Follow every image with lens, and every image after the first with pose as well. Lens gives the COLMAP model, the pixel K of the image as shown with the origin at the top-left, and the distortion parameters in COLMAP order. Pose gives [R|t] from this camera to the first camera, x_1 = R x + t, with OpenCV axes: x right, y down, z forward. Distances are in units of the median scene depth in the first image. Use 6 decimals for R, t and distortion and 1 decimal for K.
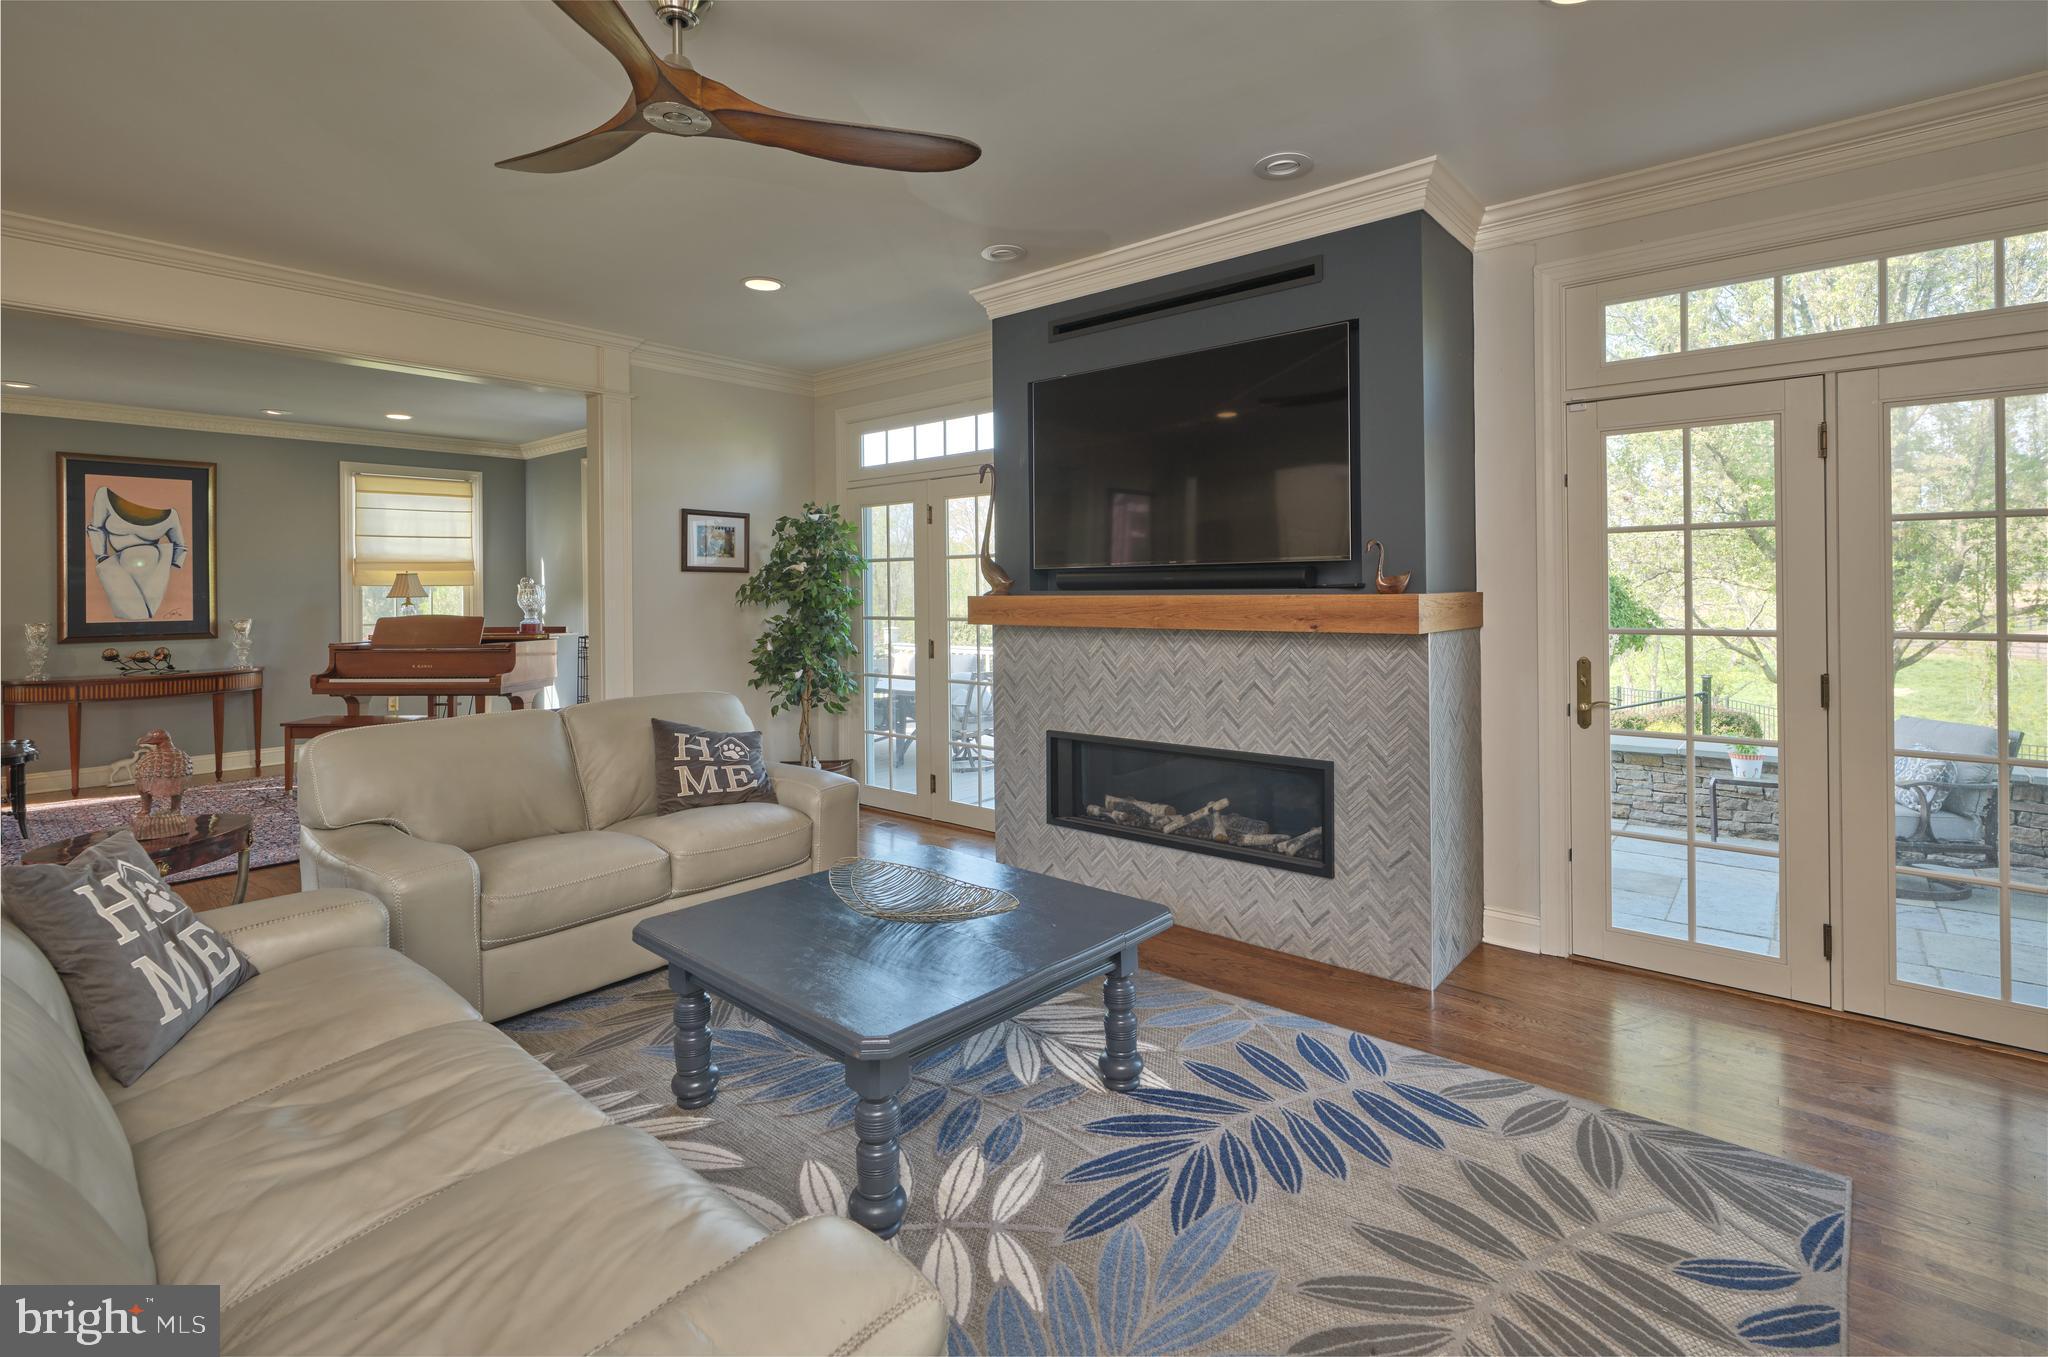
lens RADIAL K [[957.3, 0, 1041.6], [0, 957.3, 589.4], [0, 0, 1]] dist [-0.004000, 0.000504]
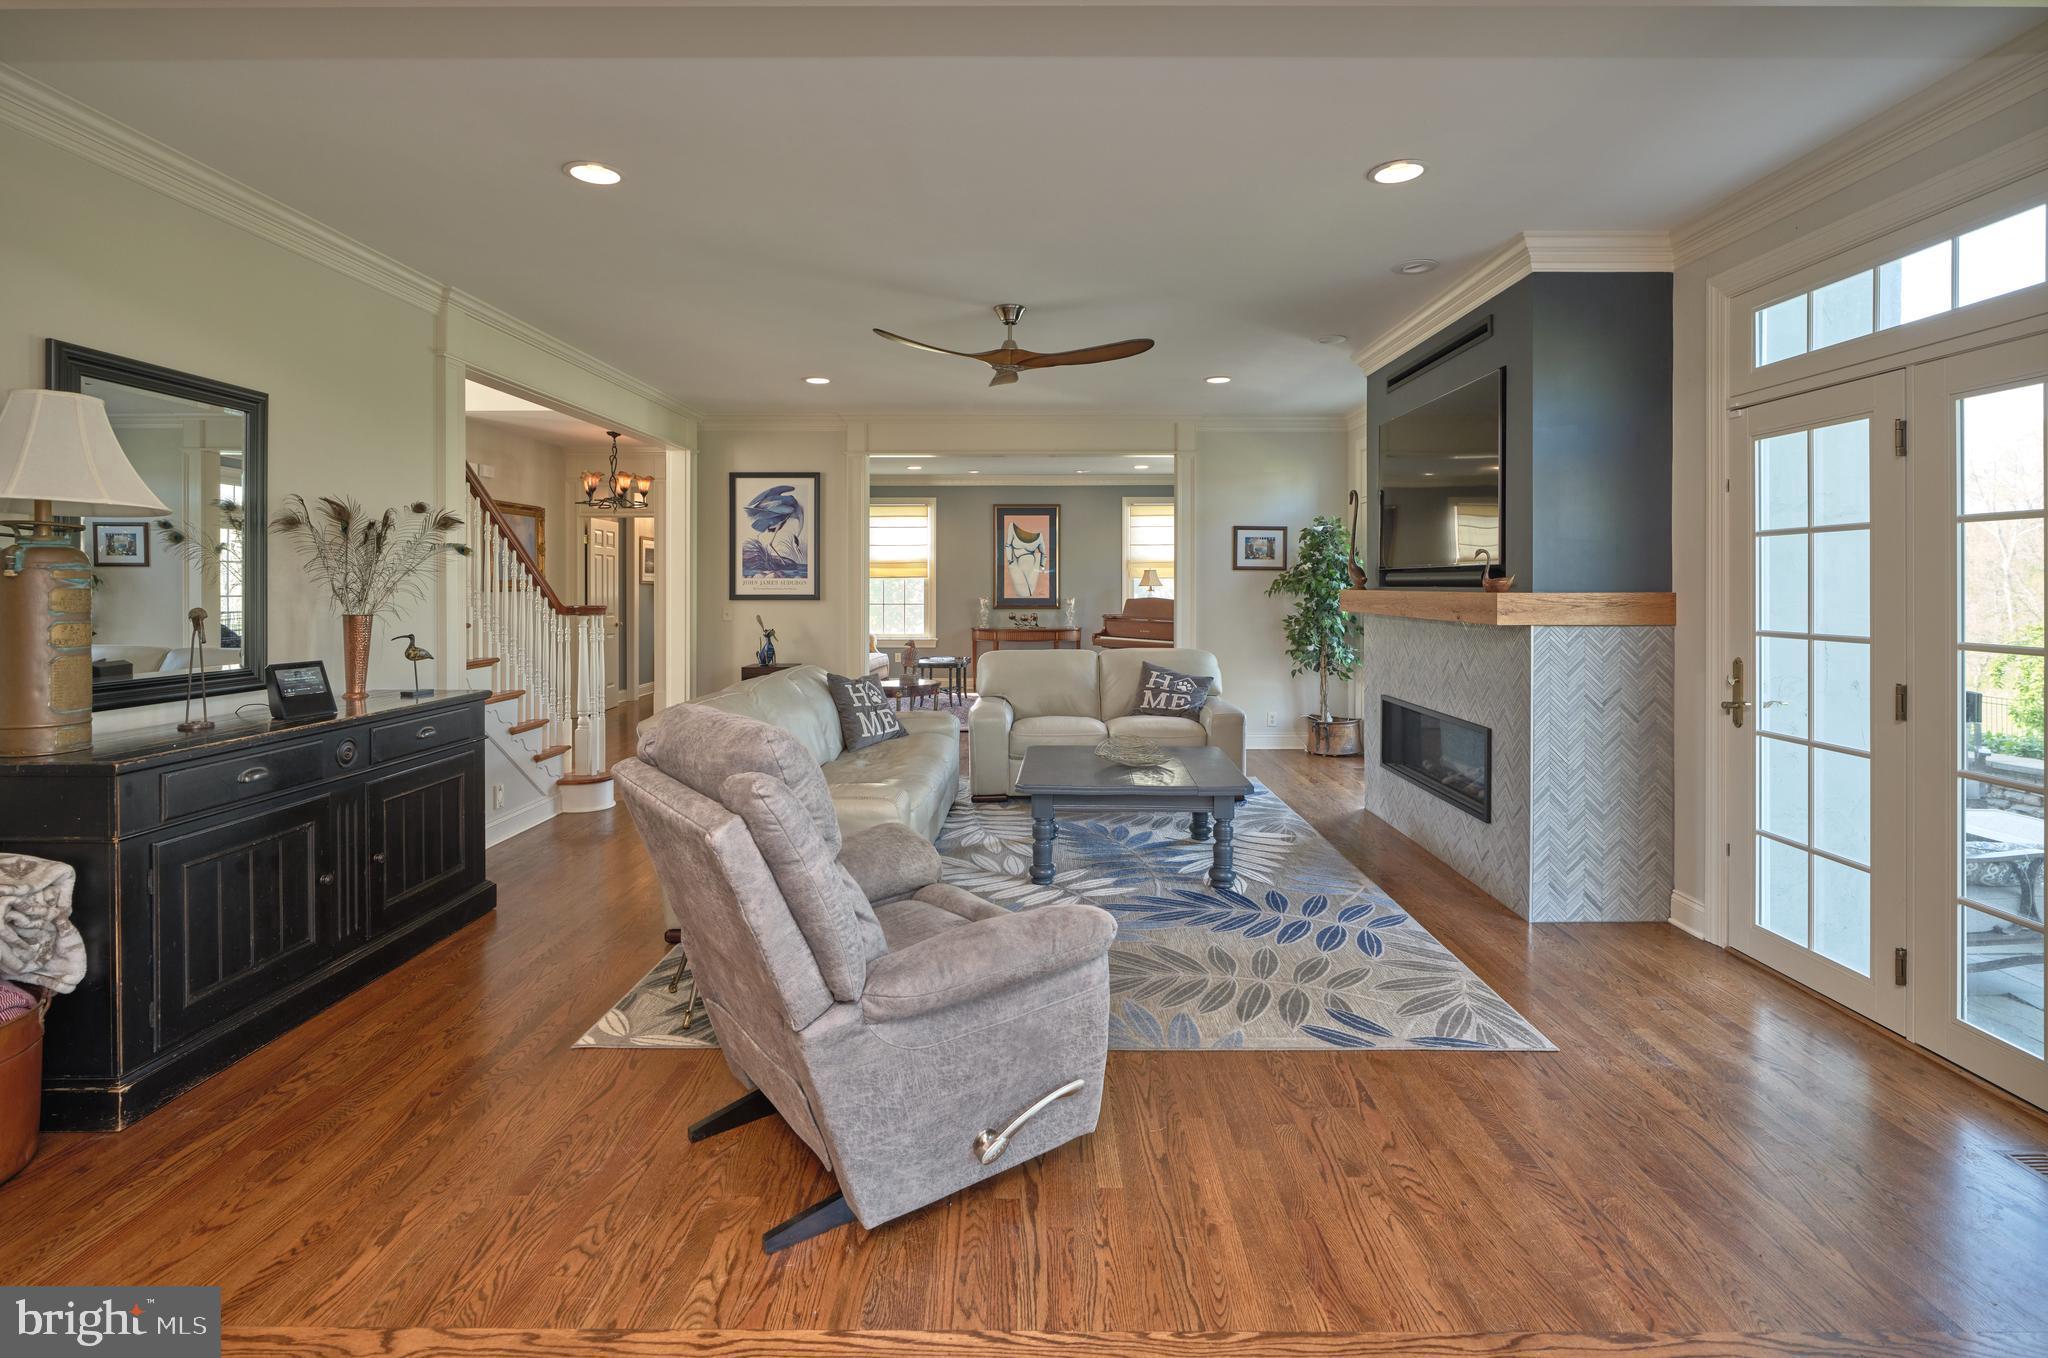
lens RADIAL K [[957.3, 0, 1033.0], [0, 957.3, 583.8], [0, 0, 1]] dist [-0.004000, 0.000504]
pose [[0.638242, 0.009052, -0.769782, 0.720288], [-0.004664, 0.999958, 0.007892, -0.010730], [0.769822, -0.001447, 0.638258, -0.194285]]
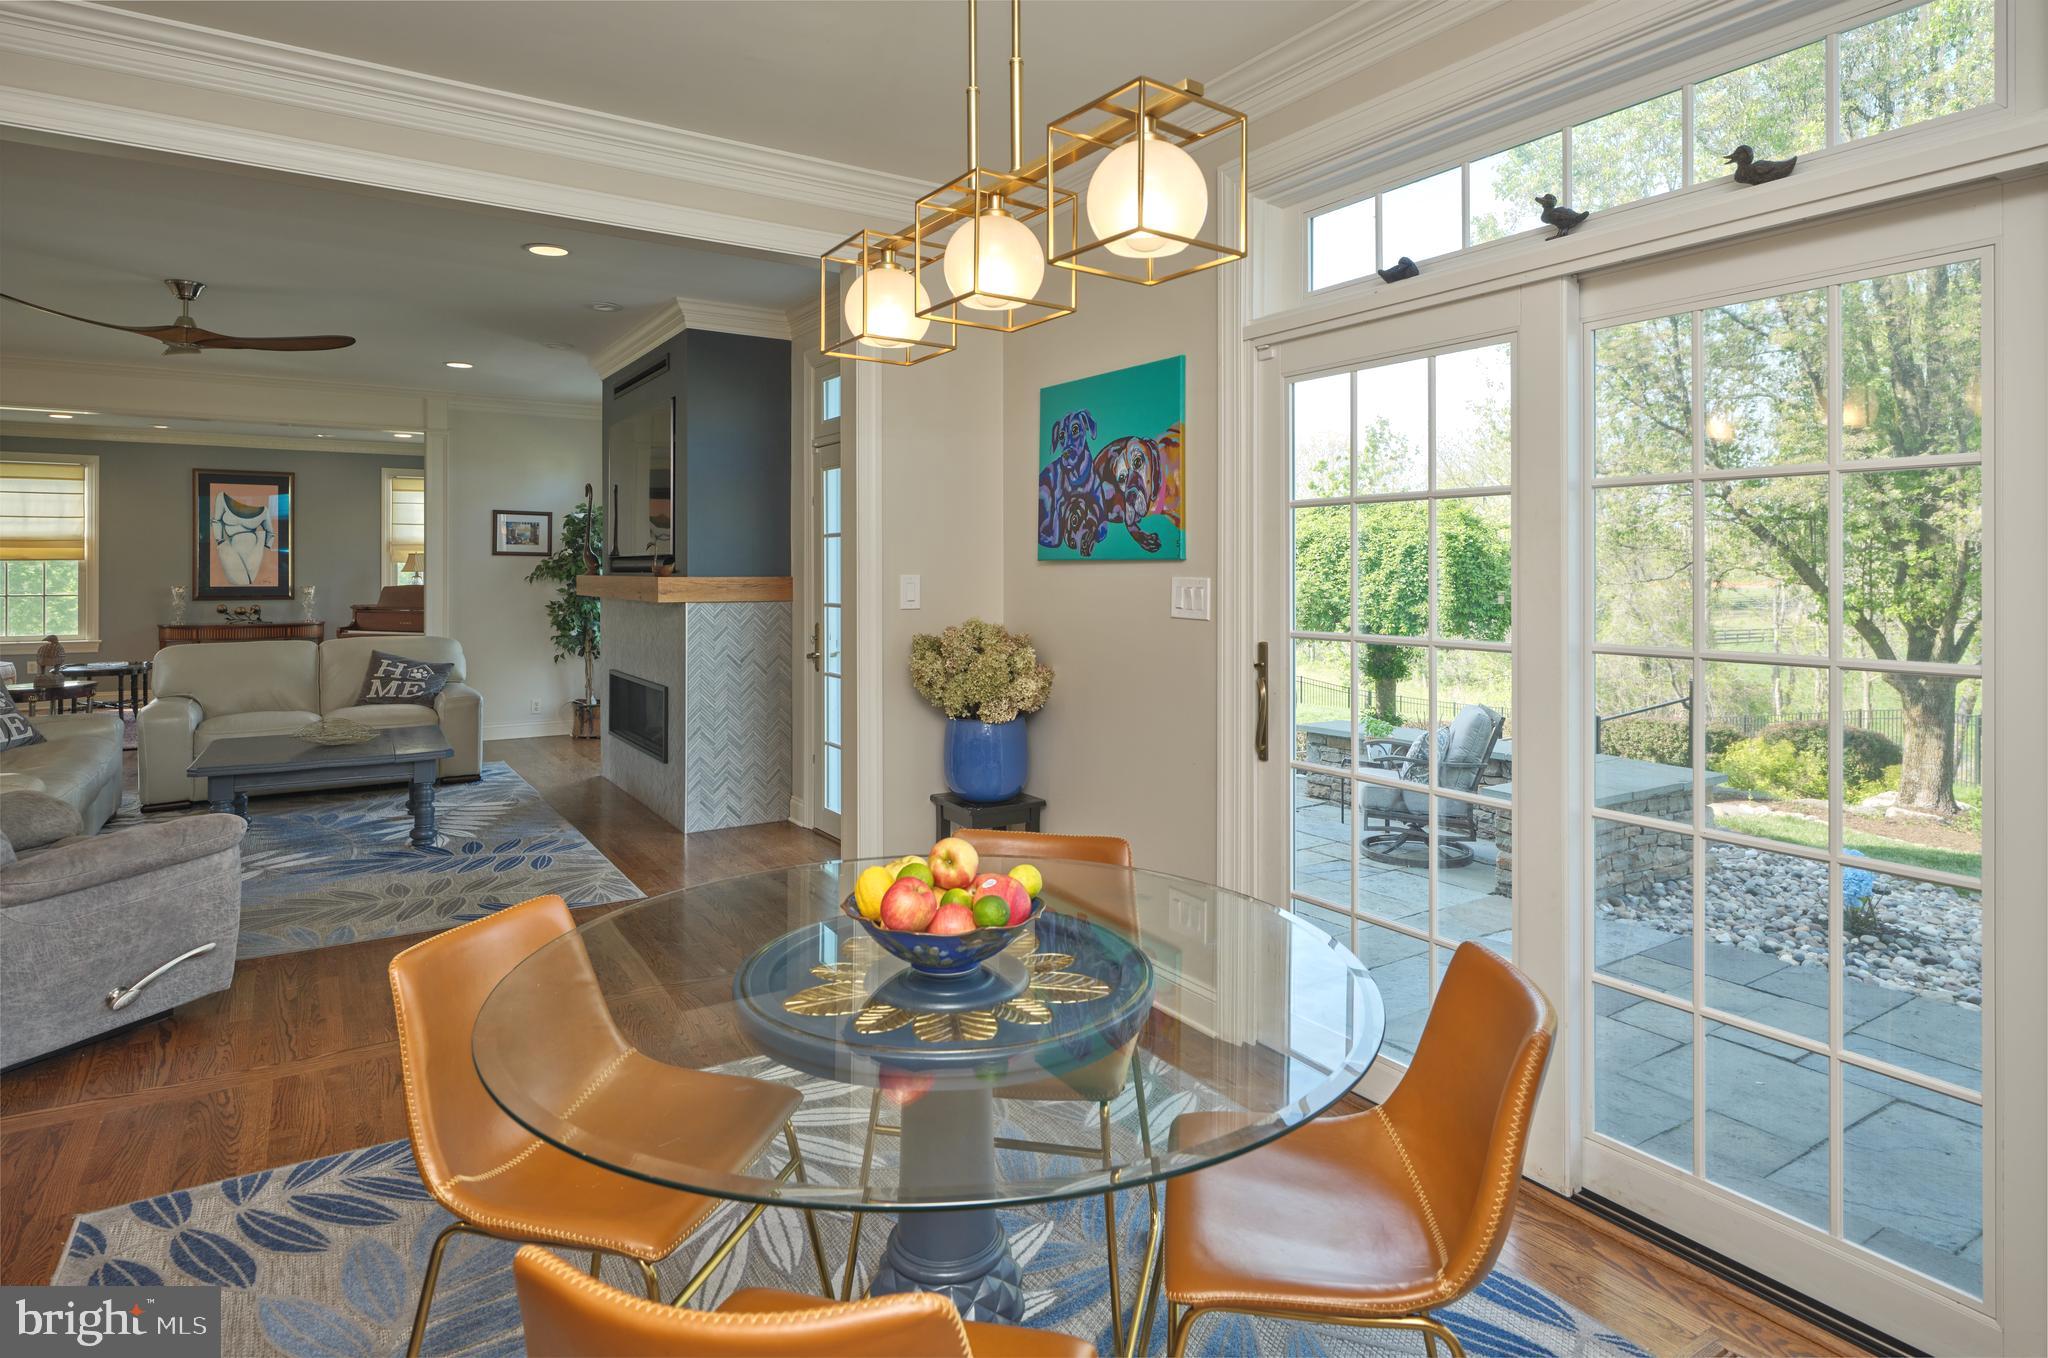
lens RADIAL K [[1119.1, 0, 1035.0], [0, 1119.1, 573.2], [0, 0, 1]] dist [0.002903, -0.000749]
pose [[0.958321, 0.012488, -0.285420, 1.131222], [-0.011284, 0.999919, 0.005861, -0.014763], [0.285470, -0.002396, 0.958385, -0.445038]]
